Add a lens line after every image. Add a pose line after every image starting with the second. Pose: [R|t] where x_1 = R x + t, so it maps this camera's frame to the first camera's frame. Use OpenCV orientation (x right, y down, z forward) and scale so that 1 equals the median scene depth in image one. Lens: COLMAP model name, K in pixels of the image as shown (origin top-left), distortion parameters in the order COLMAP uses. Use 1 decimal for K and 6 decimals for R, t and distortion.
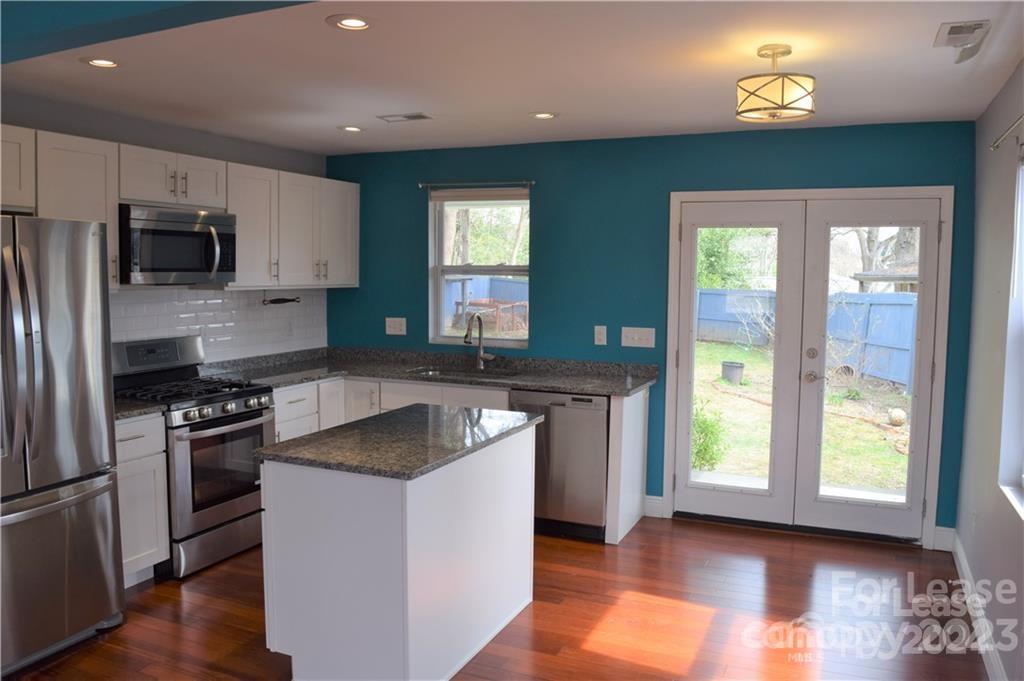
lens RADIAL K [[808.2, 0, 512.0], [0, 808.2, 340.5], [0, 0, 1]] dist [-0.078992, 0.002896]
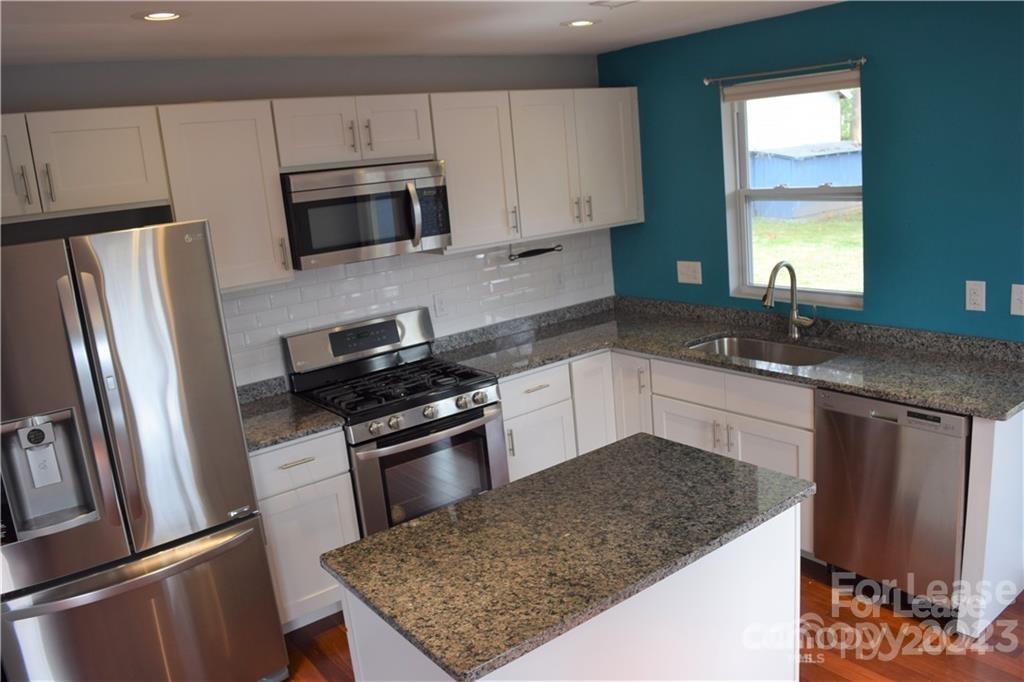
lens RADIAL K [[808.2, 0, 512.0], [0, 808.2, 341.0], [0, 0, 1]] dist [-0.078992, 0.002896]
pose [[0.872375, 0.016762, -0.488550, 0.094107], [0.058788, 0.988561, 0.138891, -0.078547], [0.485290, -0.149885, 0.861410, 0.286084]]
